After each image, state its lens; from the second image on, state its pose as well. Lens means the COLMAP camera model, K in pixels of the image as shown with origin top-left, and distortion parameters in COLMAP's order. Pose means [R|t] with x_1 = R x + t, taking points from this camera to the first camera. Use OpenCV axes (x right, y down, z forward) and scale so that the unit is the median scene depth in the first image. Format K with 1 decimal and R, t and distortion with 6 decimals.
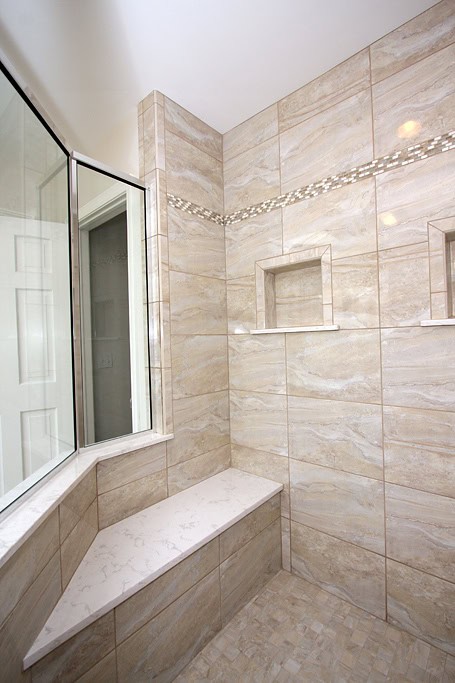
lens RADIAL K [[318.6, 0, 227.5], [0, 318.6, 341.5], [0, 0, 1]] dist [-0.000444, -0.000062]
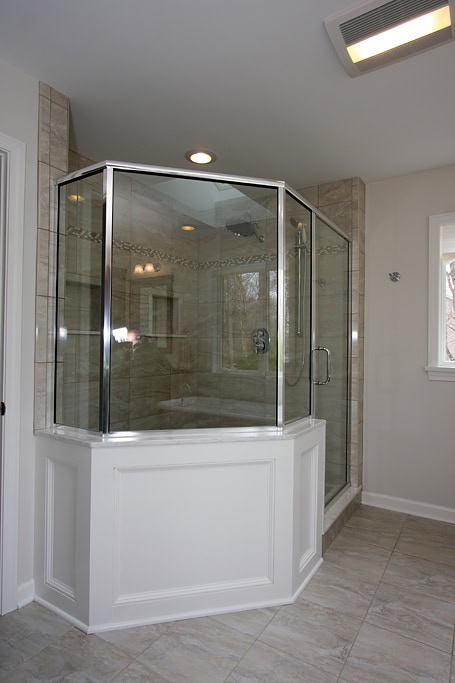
lens RADIAL K [[400.3, 0, 227.5], [0, 400.3, 341.5], [0, 0, 1]] dist [-0.002502, 0.000775]
pose [[-0.130649, 0.037553, 0.990717, -1.850380], [-0.010770, 0.999170, -0.039293, 0.073733], [-0.991370, -0.015804, -0.130136, 0.741565]]
